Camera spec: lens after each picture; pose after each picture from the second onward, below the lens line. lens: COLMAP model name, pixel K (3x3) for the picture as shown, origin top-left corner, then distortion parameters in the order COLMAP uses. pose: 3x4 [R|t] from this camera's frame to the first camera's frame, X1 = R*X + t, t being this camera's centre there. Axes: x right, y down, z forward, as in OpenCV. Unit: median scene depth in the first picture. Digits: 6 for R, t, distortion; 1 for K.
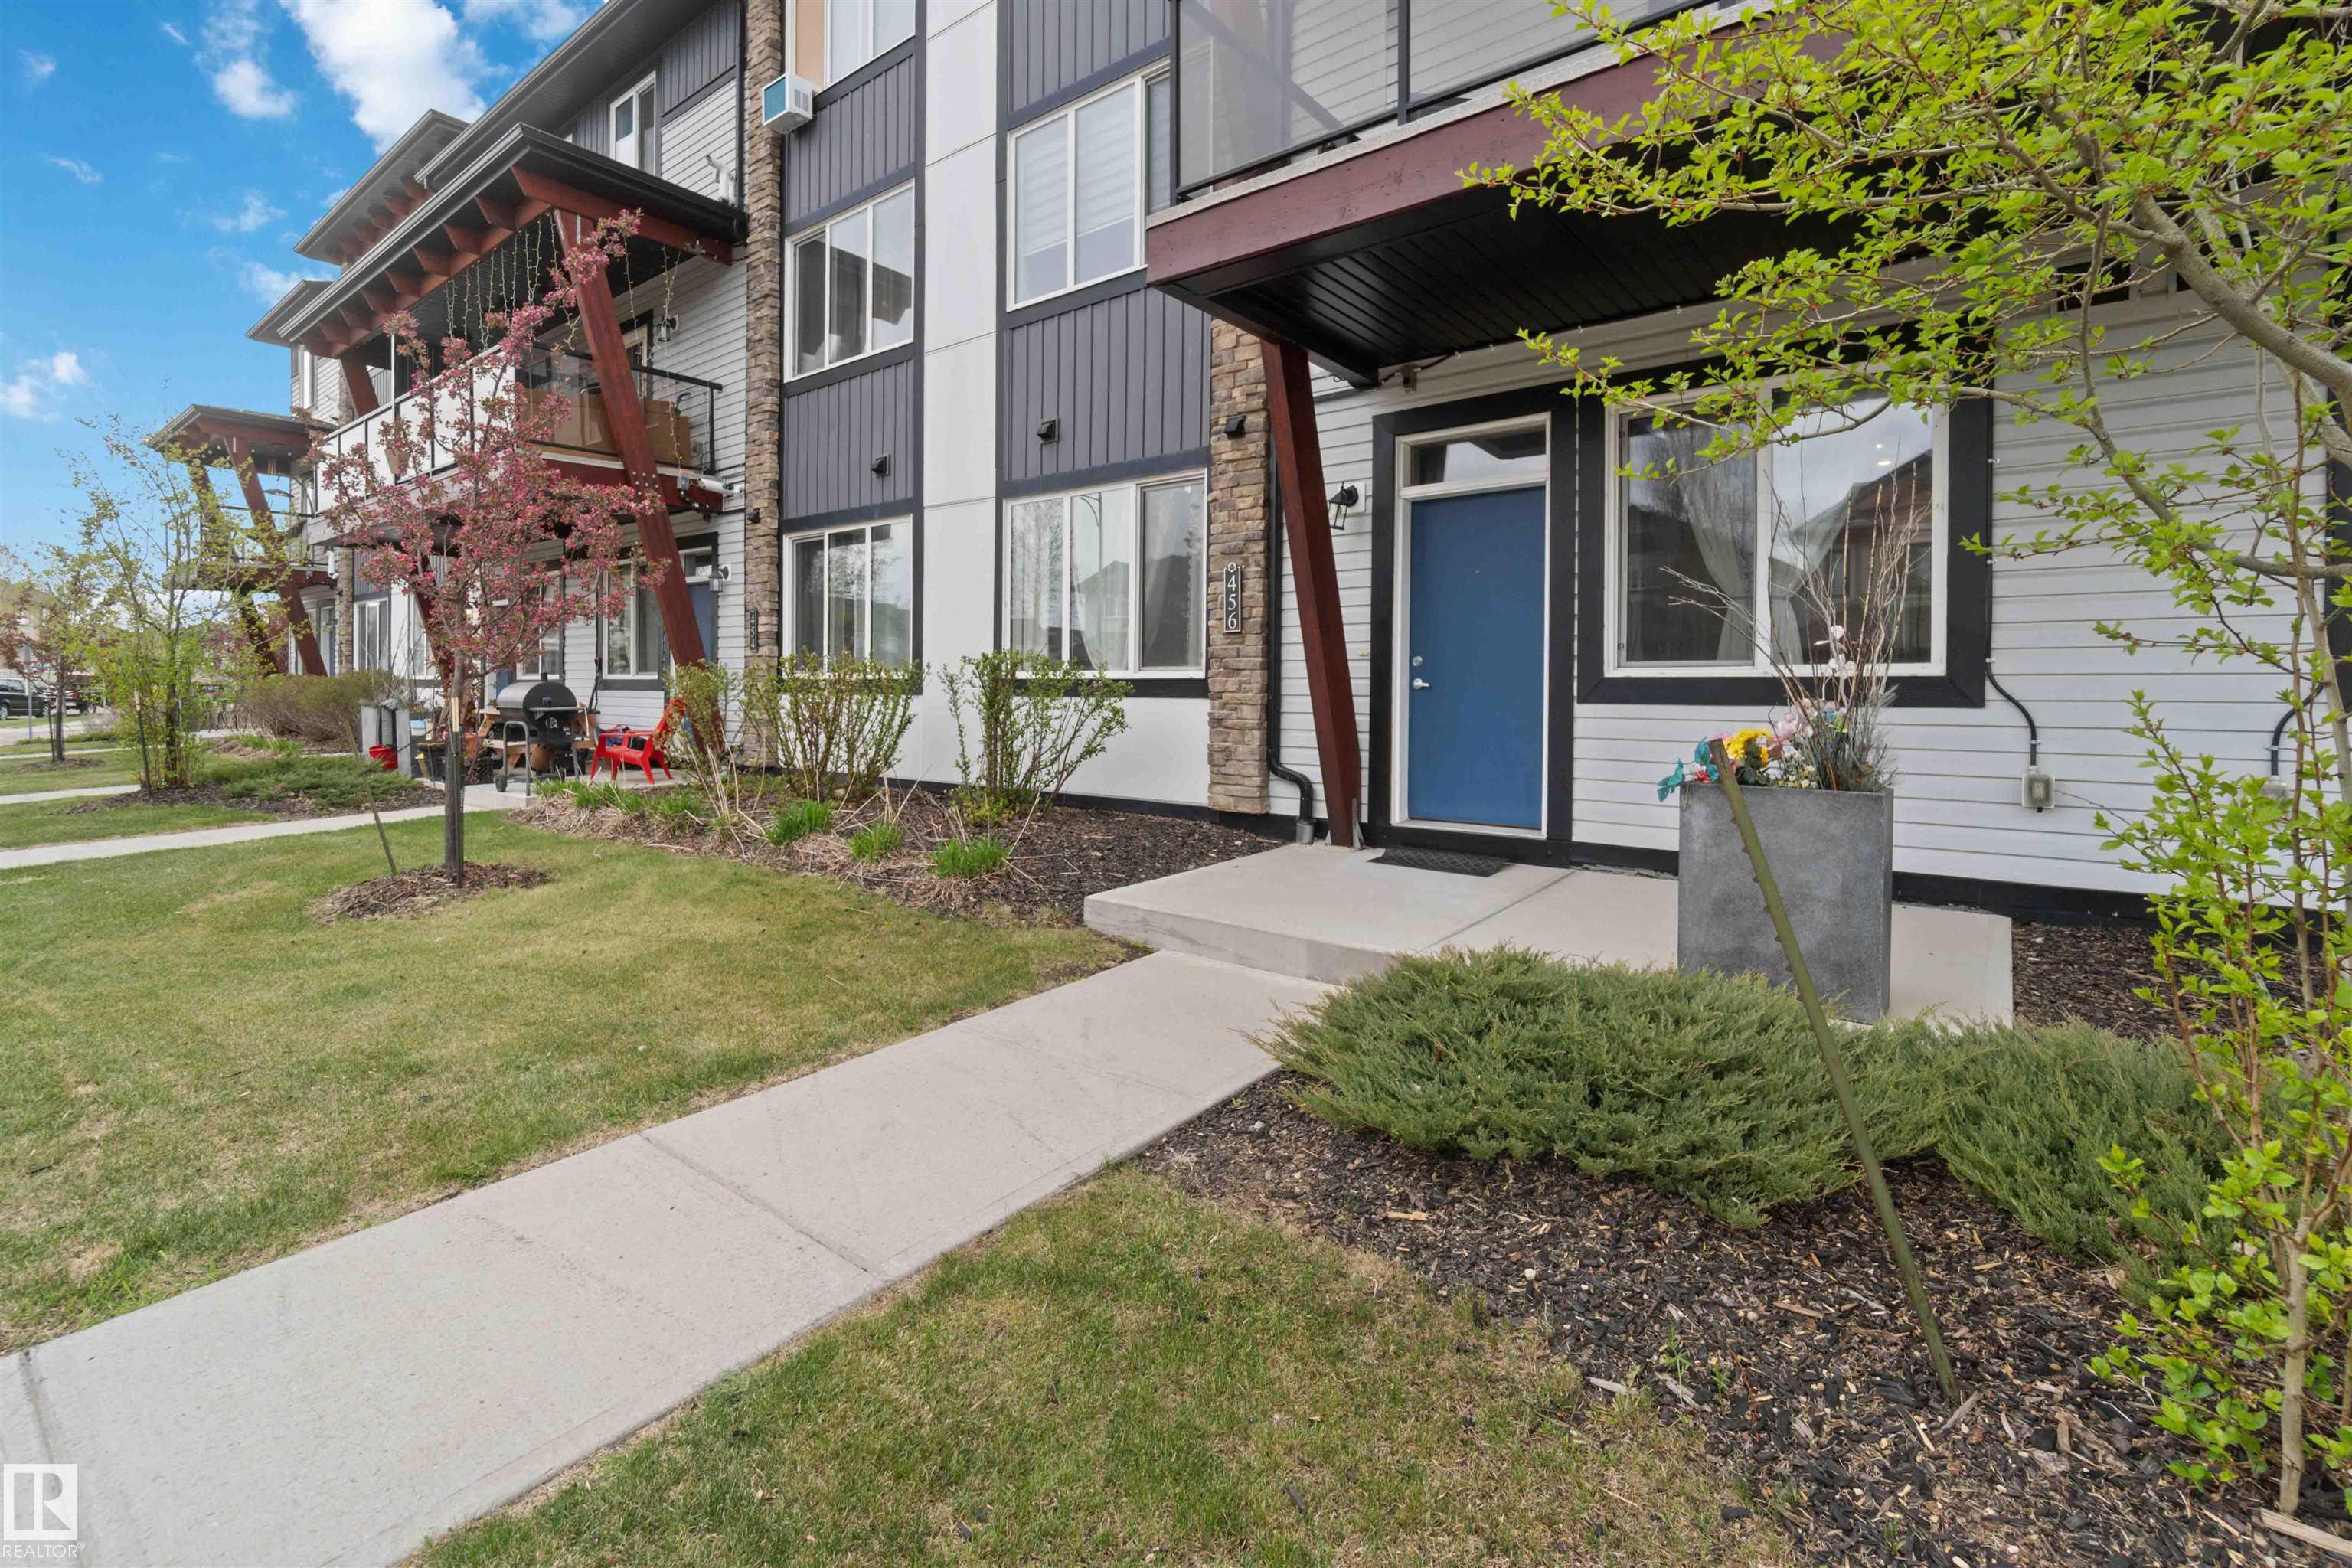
lens RADIAL K [[1059.8, 0, 1161.8], [0, 1059.8, 699.8], [0, 0, 1]] dist [0.001217, -0.000003]
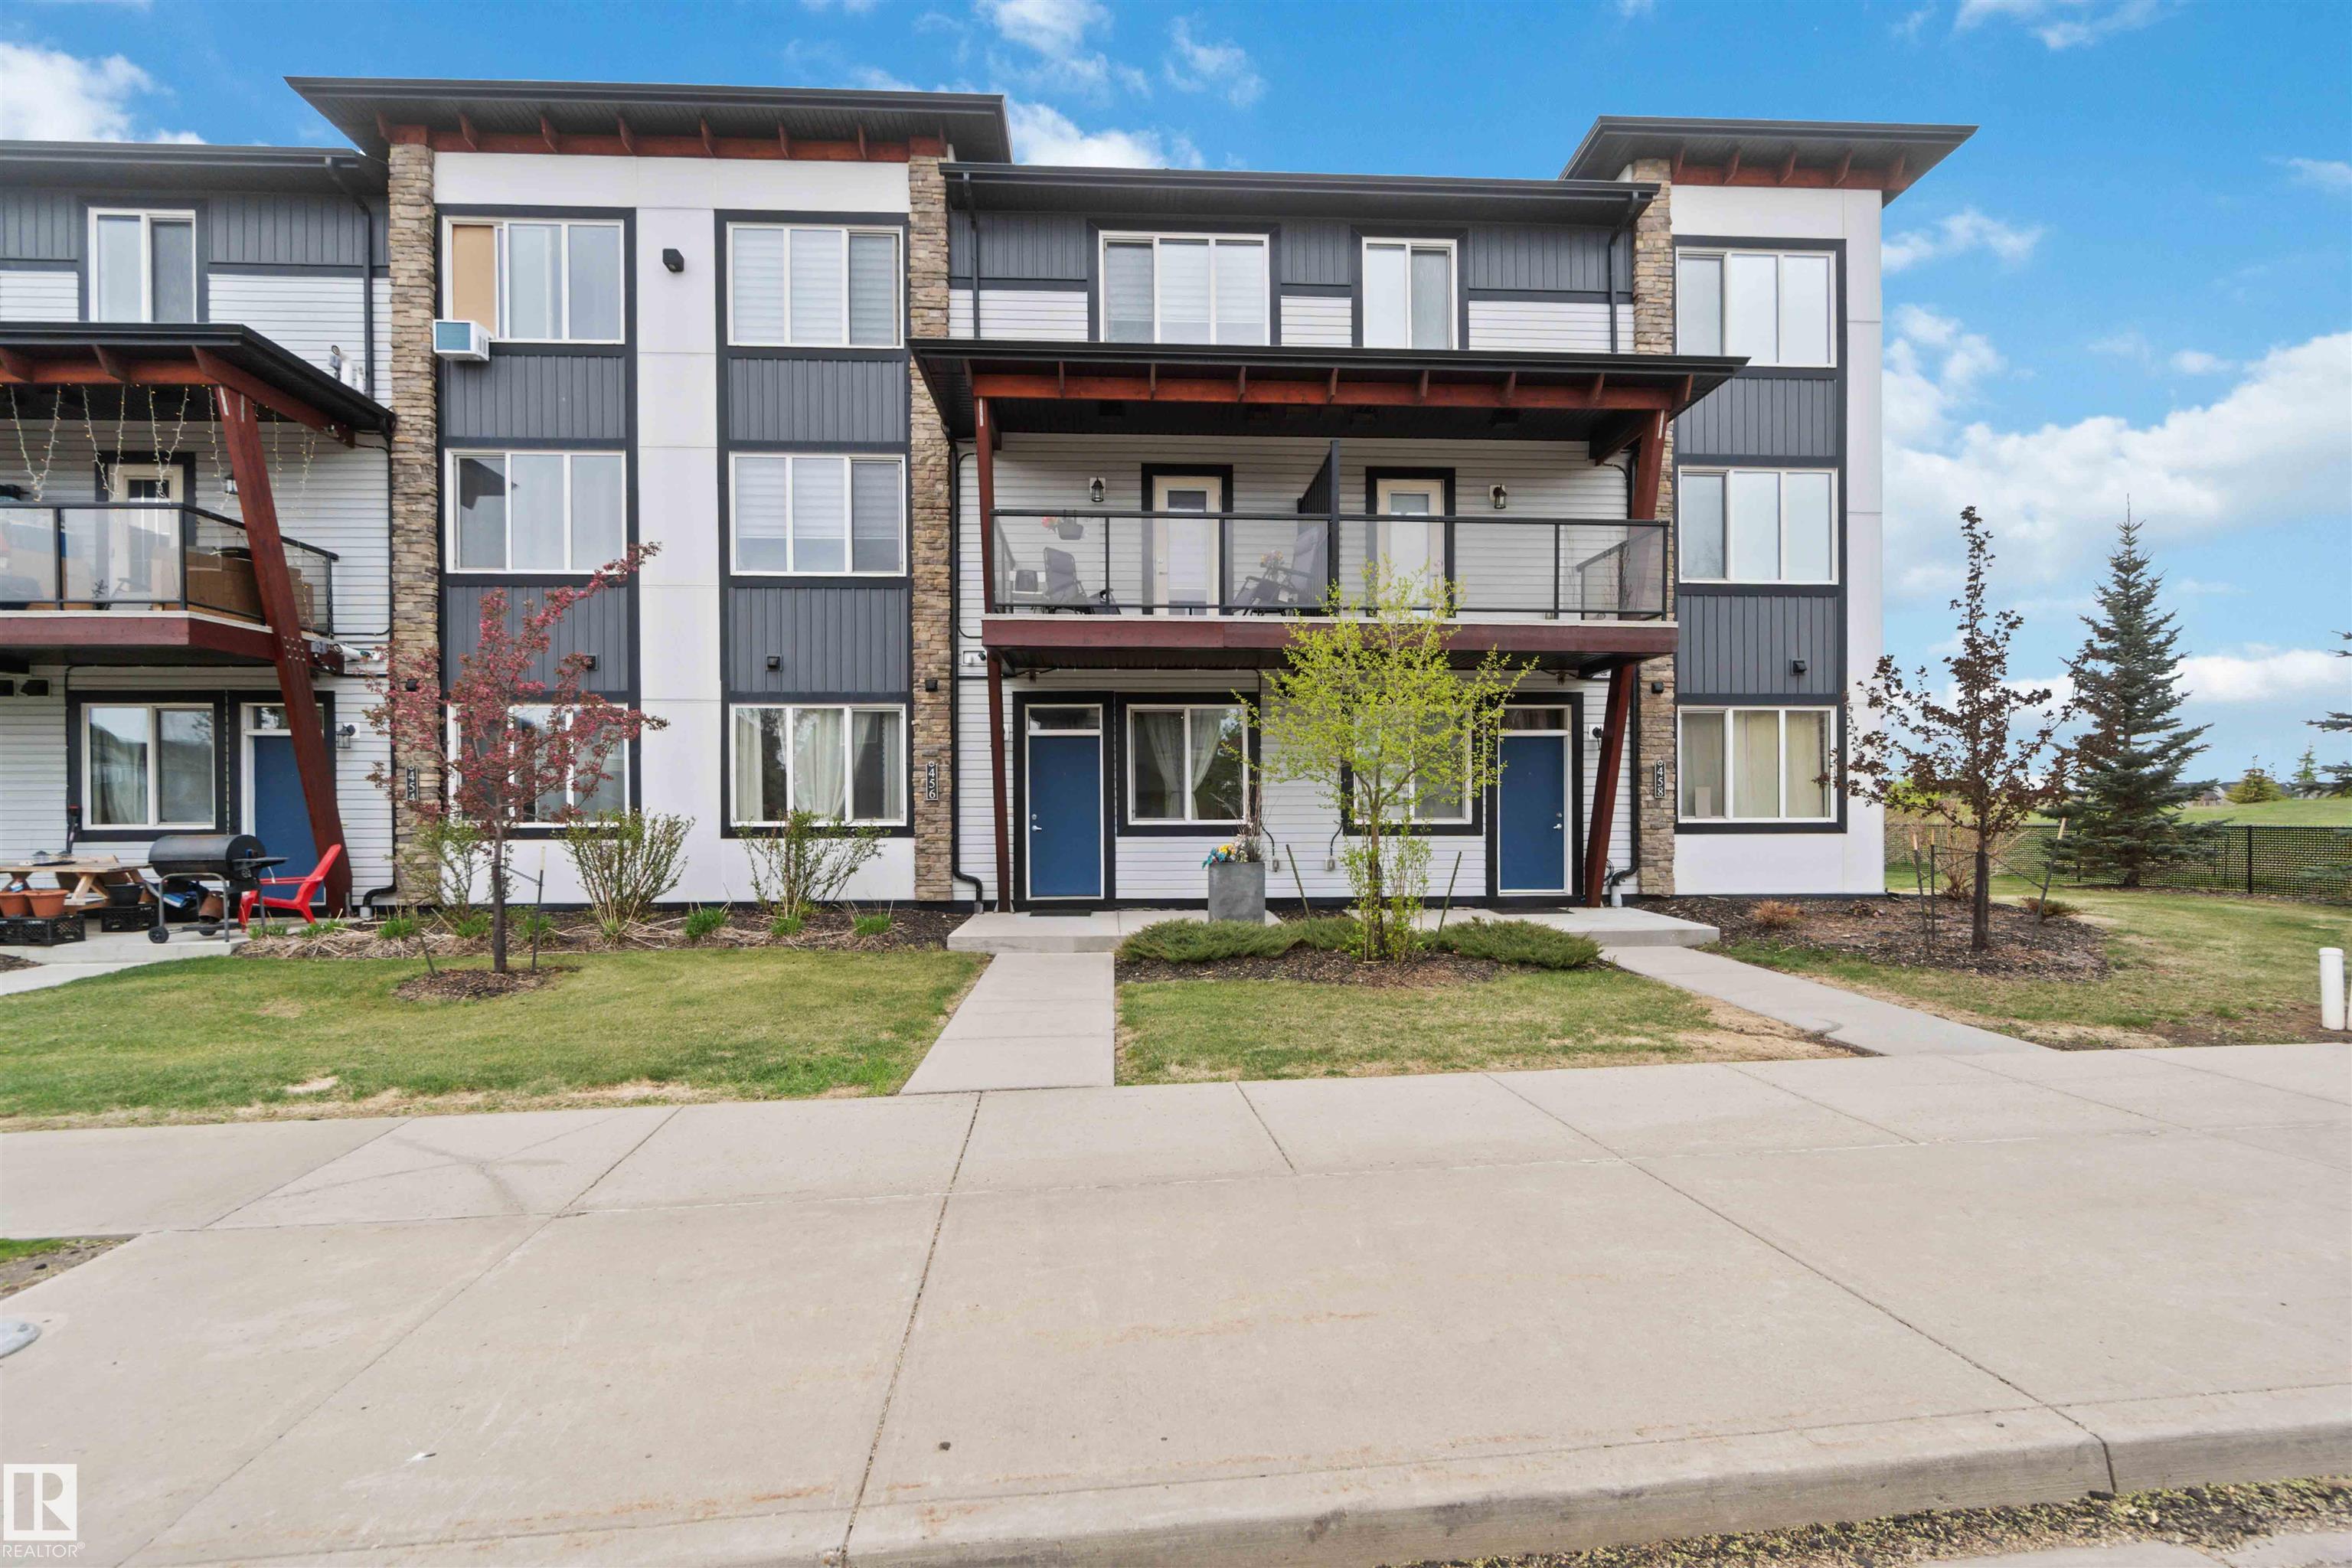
lens RADIAL K [[1021.0, 0, 1177.9], [0, 1021.0, 830.5], [0, 0, 1]] dist [-0.000604, -0.000090]
pose [[0.739191, -0.014473, 0.673340, -0.799228], [0.015073, 0.999874, 0.004944, -0.015428], [-0.673327, 0.006495, 0.739316, -0.561349]]
